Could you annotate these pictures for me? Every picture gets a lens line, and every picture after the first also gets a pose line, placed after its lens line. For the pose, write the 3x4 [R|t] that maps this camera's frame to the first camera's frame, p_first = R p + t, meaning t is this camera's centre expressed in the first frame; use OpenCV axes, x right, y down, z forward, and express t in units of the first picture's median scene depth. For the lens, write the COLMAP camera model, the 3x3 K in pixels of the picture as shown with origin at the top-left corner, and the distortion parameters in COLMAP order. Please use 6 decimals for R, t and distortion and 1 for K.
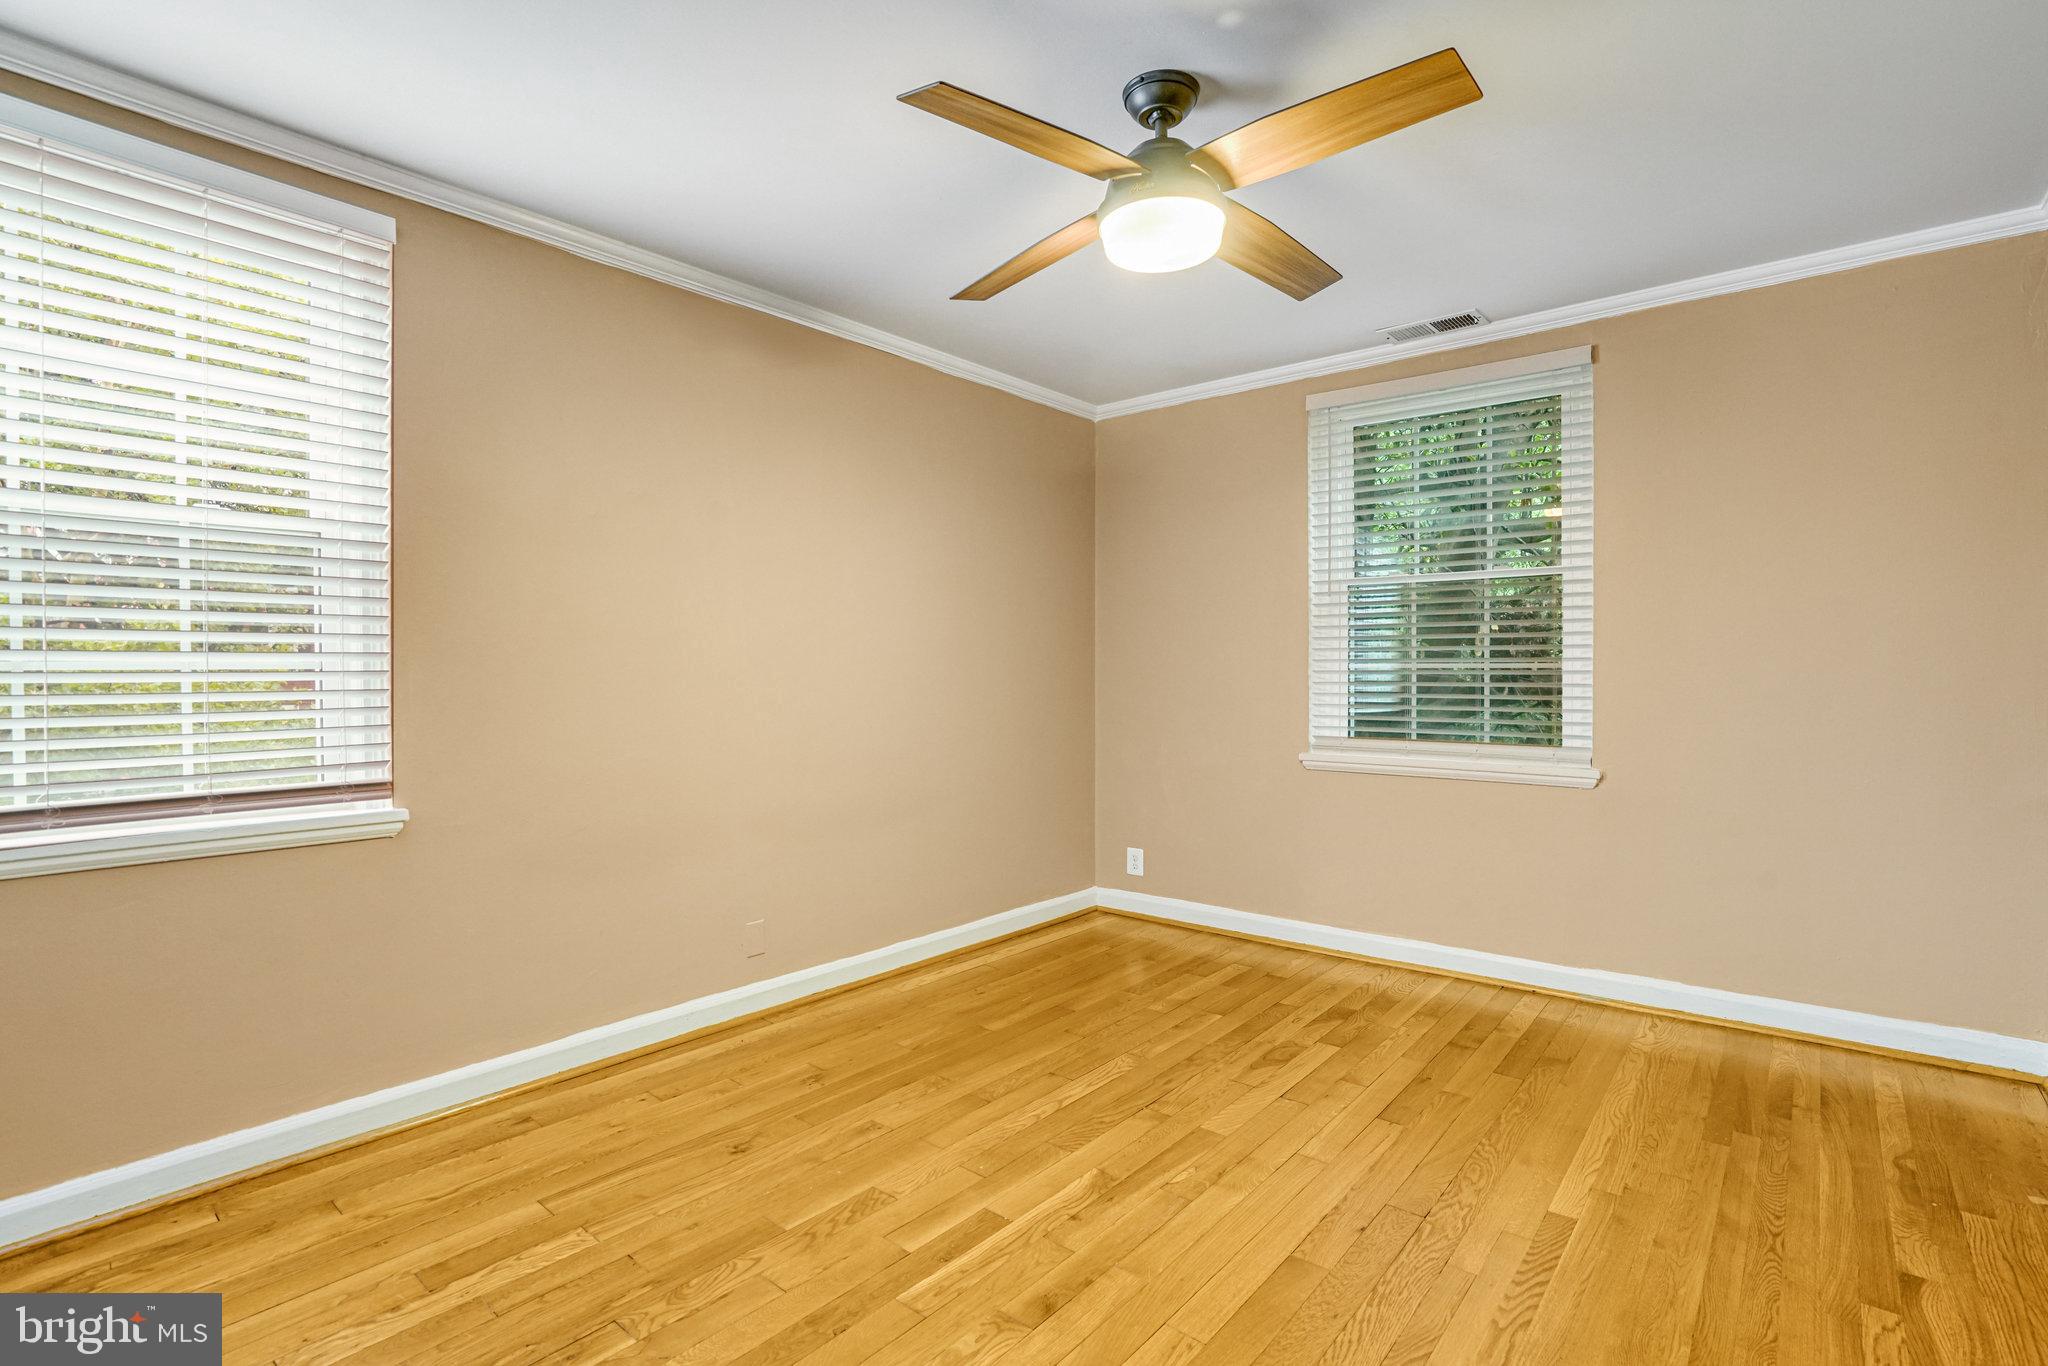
lens RADIAL K [[939.8, 0, 1011.3], [0, 939.8, 684.6], [0, 0, 1]] dist [-0.050588, 0.022675]
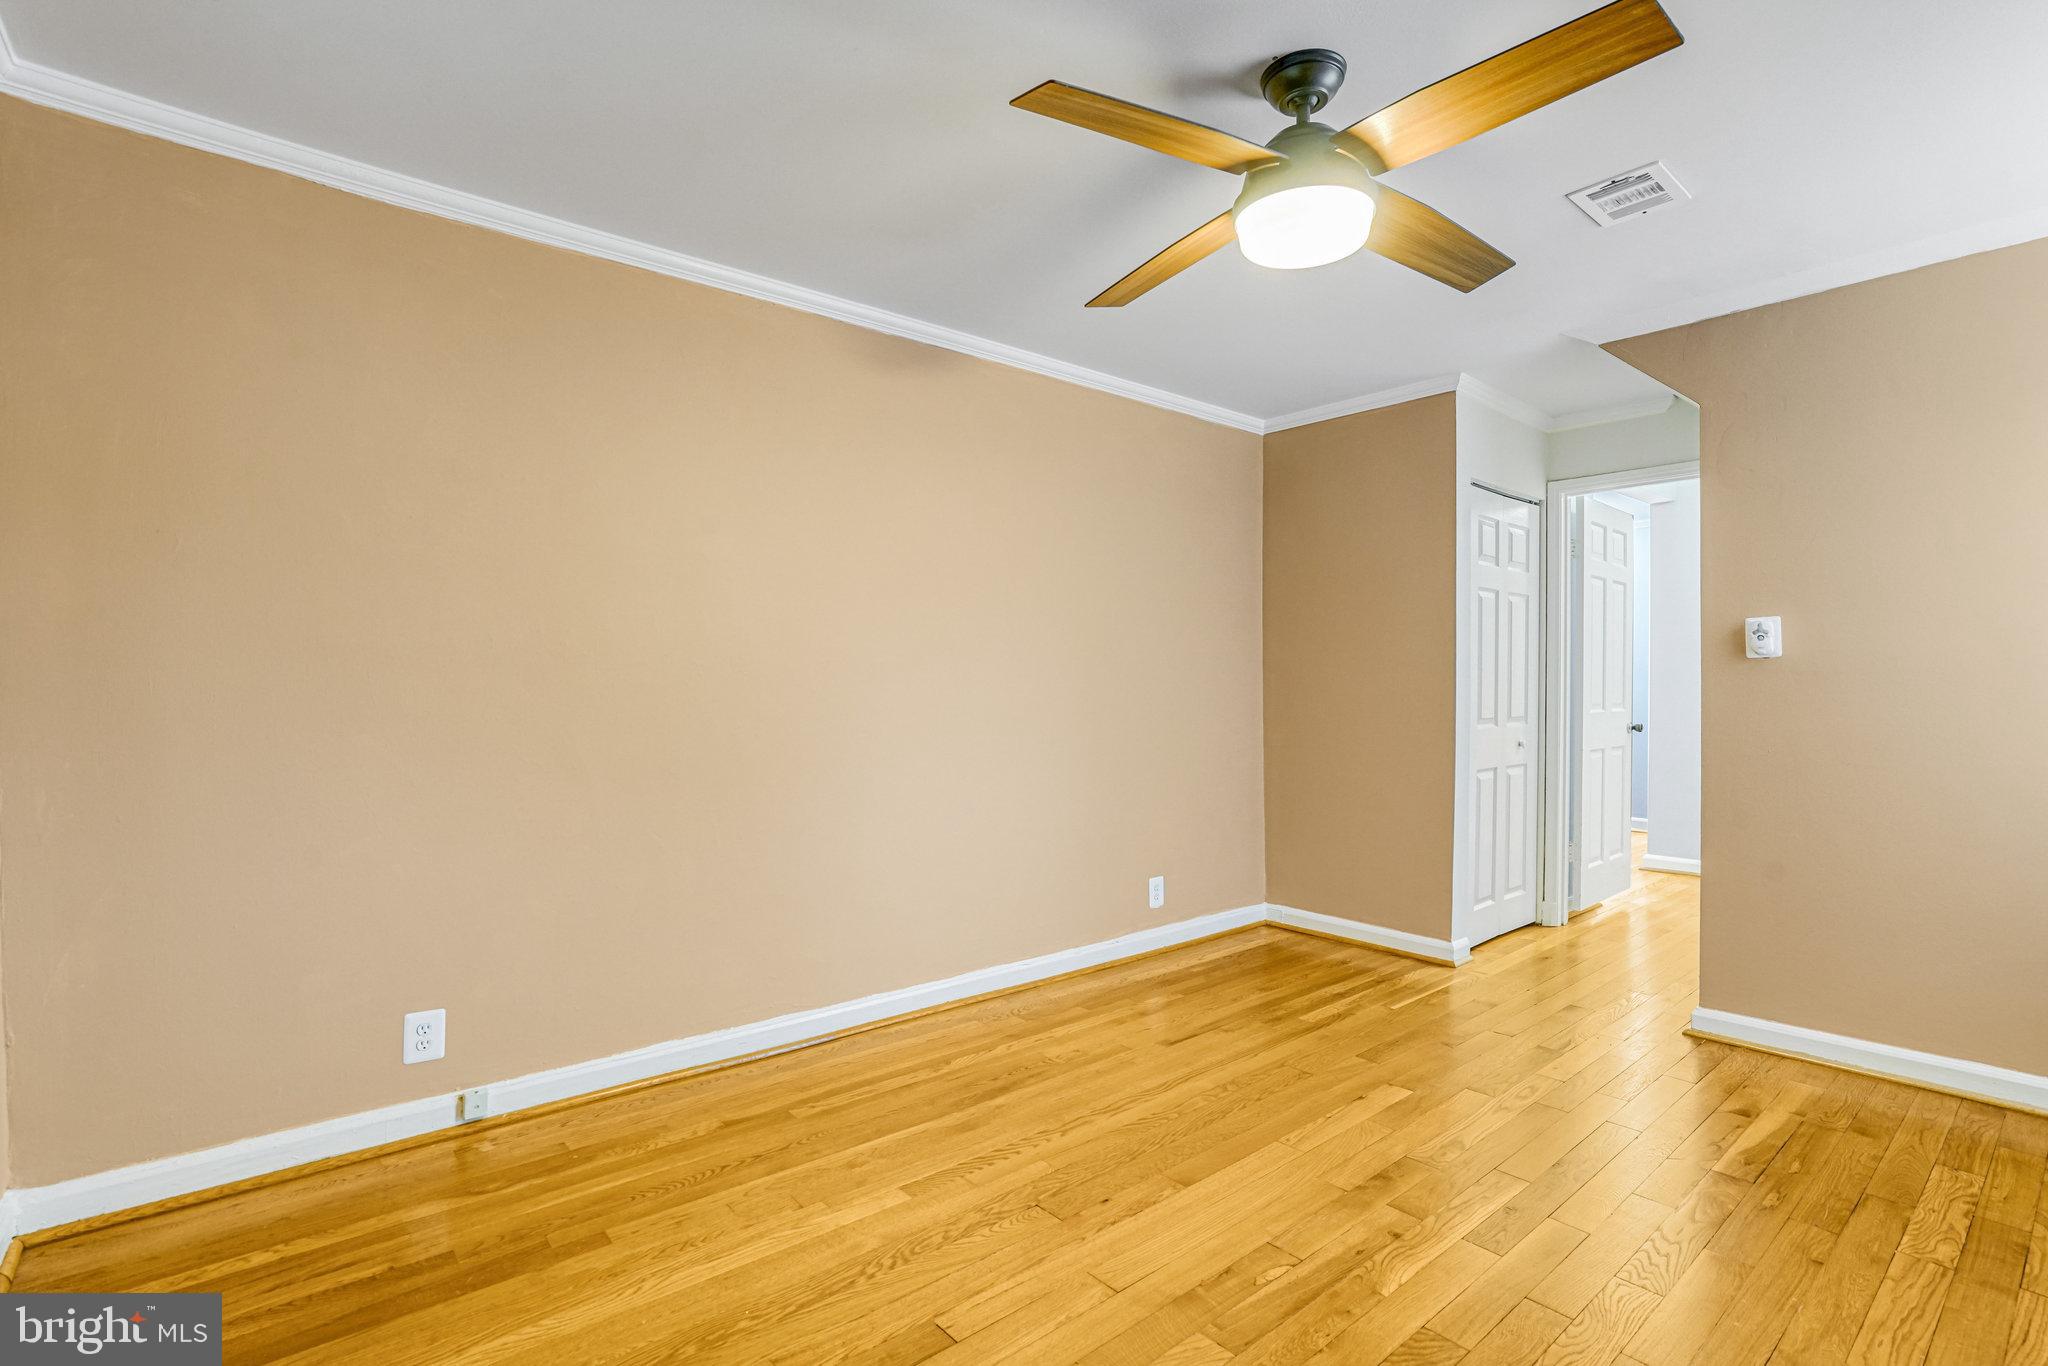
lens RADIAL K [[939.8, 0, 1011.3], [0, 939.8, 684.6], [0, 0, 1]] dist [-0.050588, 0.022675]
pose [[-0.985165, -0.003547, 0.171572, 0.261854], [-0.001299, 0.999912, 0.013216, -0.014988], [-0.171603, 0.012797, -0.985083, 1.750662]]
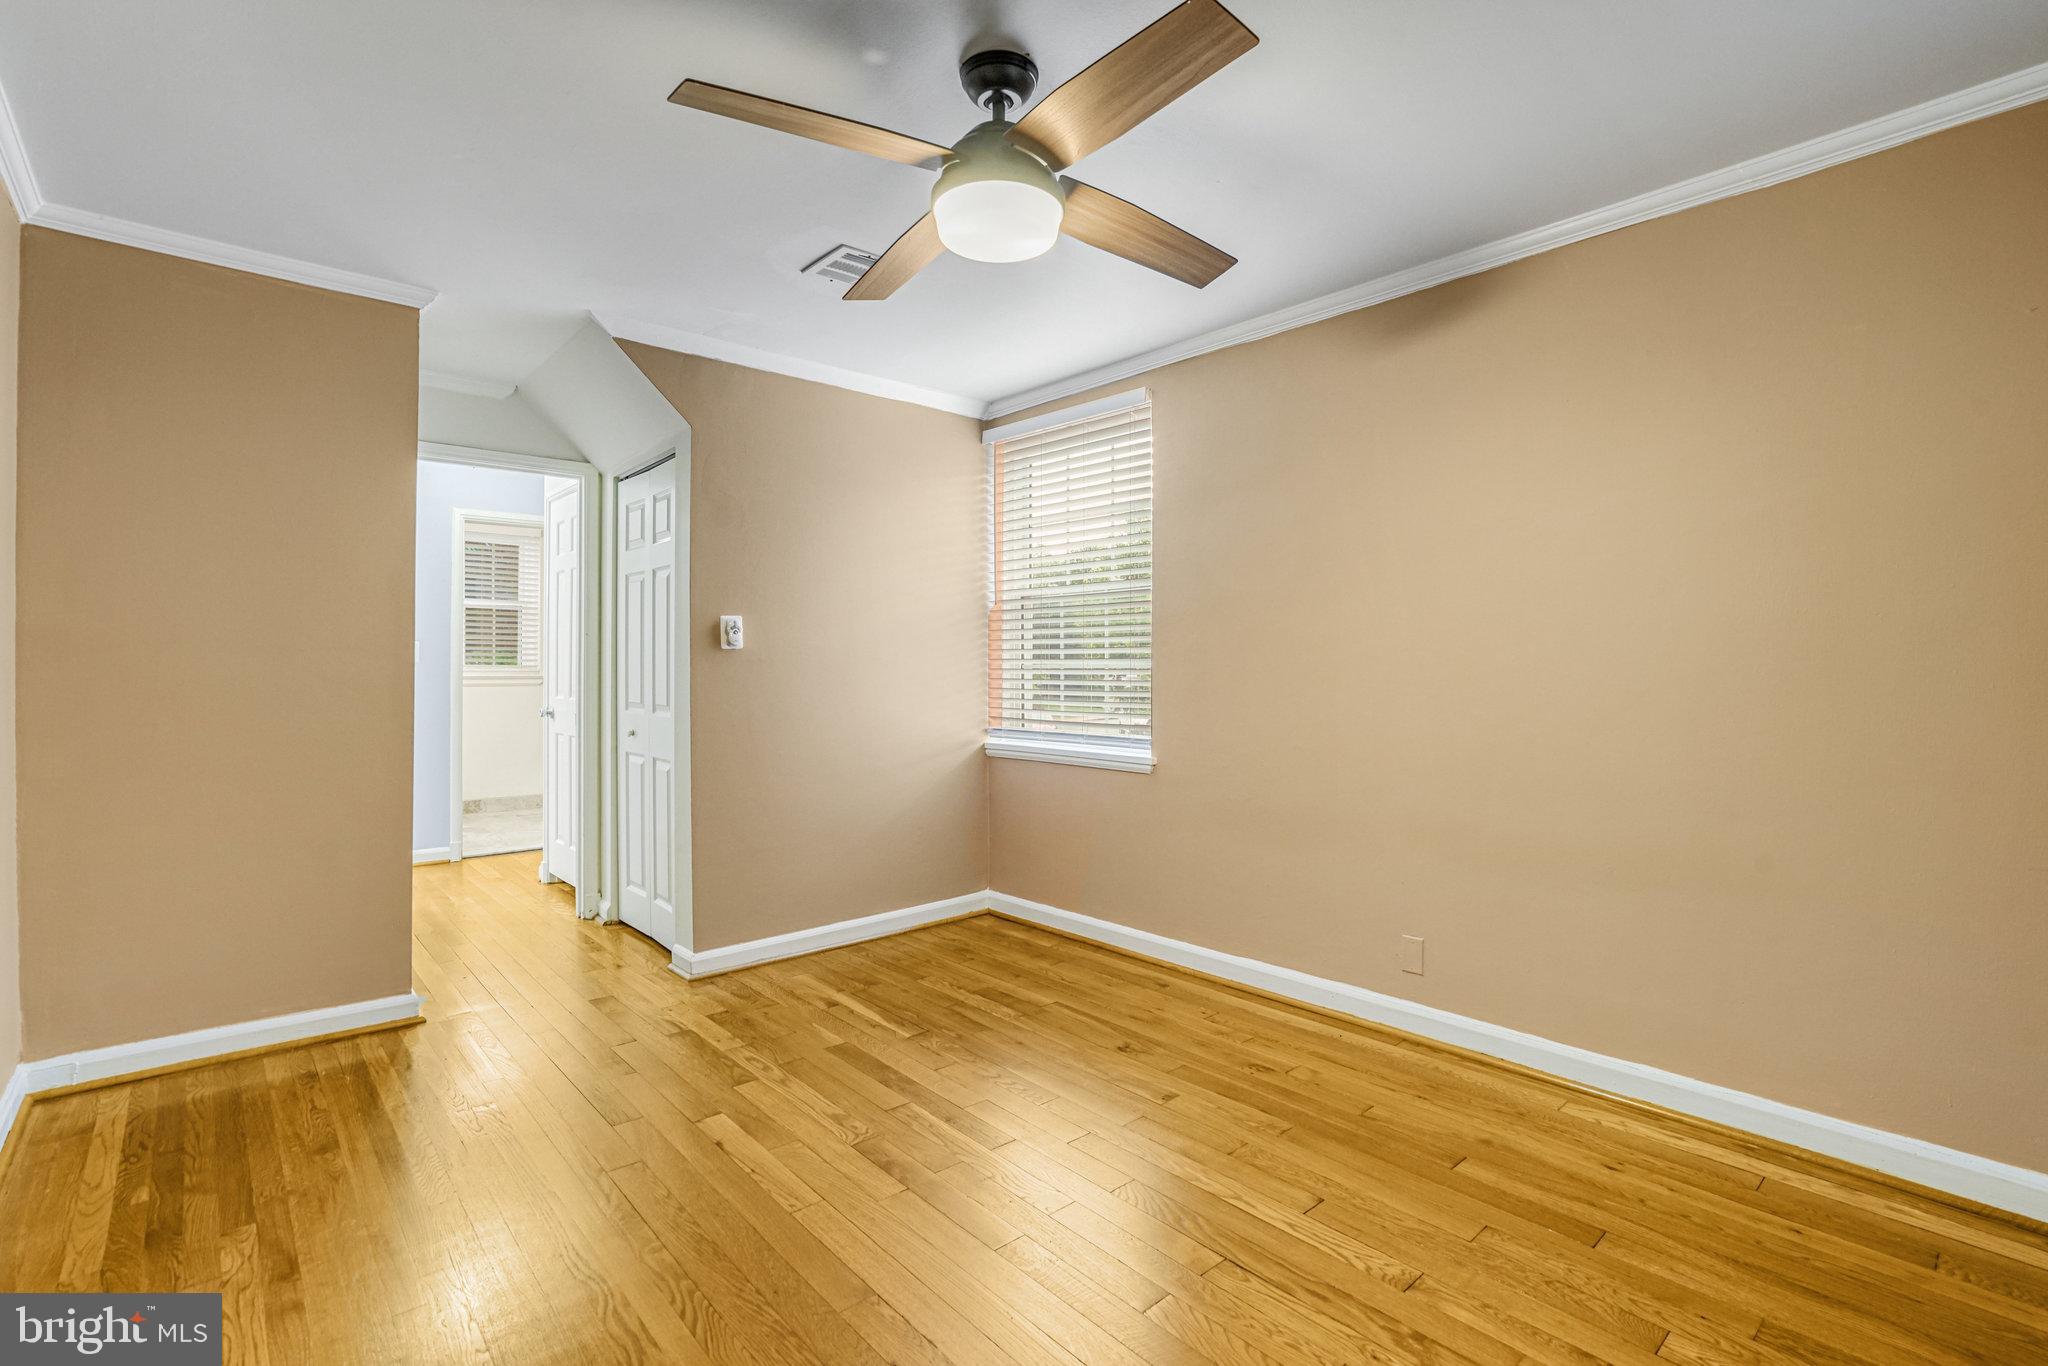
lens RADIAL K [[960.4, 0, 1029.3], [0, 960.4, 656.9], [0, 0, 1]] dist [-0.049993, 0.025466]
pose [[-0.141493, -0.018101, -0.989774, 0.994944], [-0.014279, 0.999766, -0.016242, -0.004252], [0.989836, 0.011835, -0.141719, 1.036239]]
